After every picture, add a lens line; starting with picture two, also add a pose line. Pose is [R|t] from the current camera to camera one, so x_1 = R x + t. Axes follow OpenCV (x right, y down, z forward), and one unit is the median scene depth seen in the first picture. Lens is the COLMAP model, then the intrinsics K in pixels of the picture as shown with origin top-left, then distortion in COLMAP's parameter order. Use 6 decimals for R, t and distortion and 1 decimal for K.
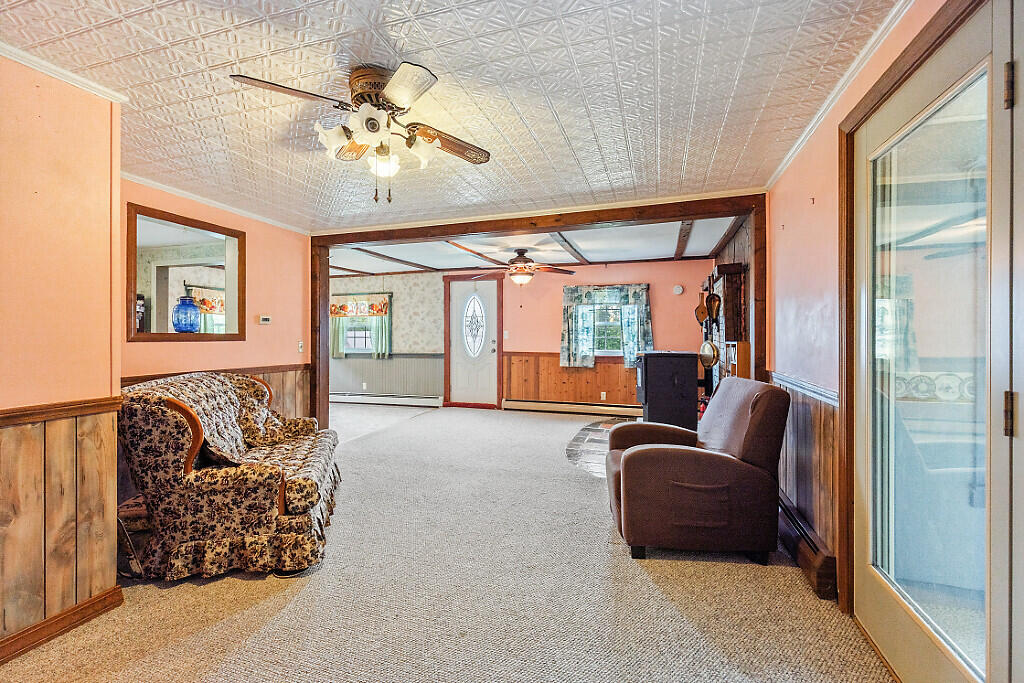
lens RADIAL K [[462.9, 0, 509.4], [0, 462.9, 336.7], [0, 0, 1]] dist [0.000238, 0.000778]
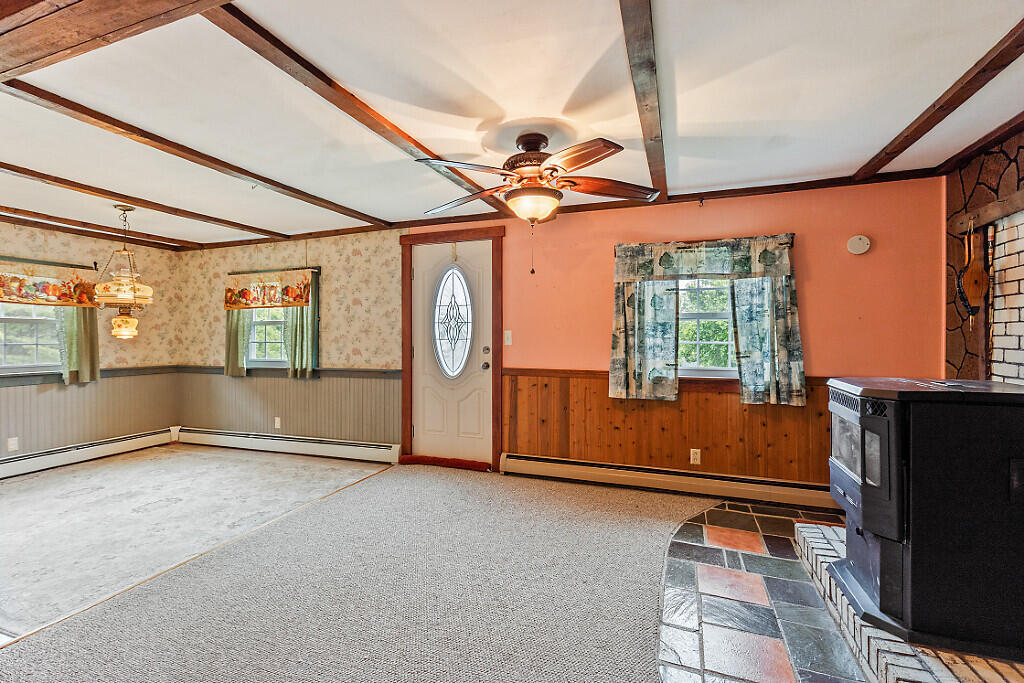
lens RADIAL K [[462.9, 0, 508.1], [0, 462.9, 340.0], [0, 0, 1]] dist [0.000238, 0.000778]
pose [[0.999060, 0.000052, -0.043342, 0.016564], [-0.000194, 0.999995, -0.003276, 0.000540], [0.043342, 0.003281, 0.999055, 0.446141]]
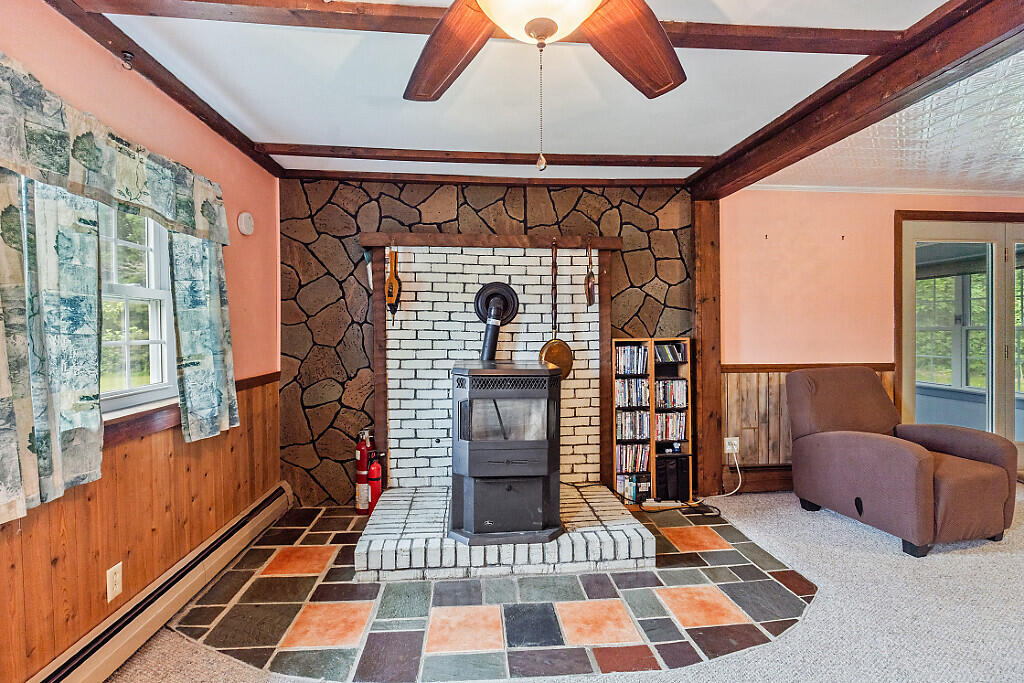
lens RADIAL K [[462.9, 0, 509.5], [0, 462.9, 331.4], [0, 0, 1]] dist [0.000238, 0.000778]
pose [[-0.375140, -0.003453, 0.926962, -0.097619], [0.009821, 0.999922, 0.007699, -0.004606], [-0.926916, 0.011992, -0.375077, 0.837373]]
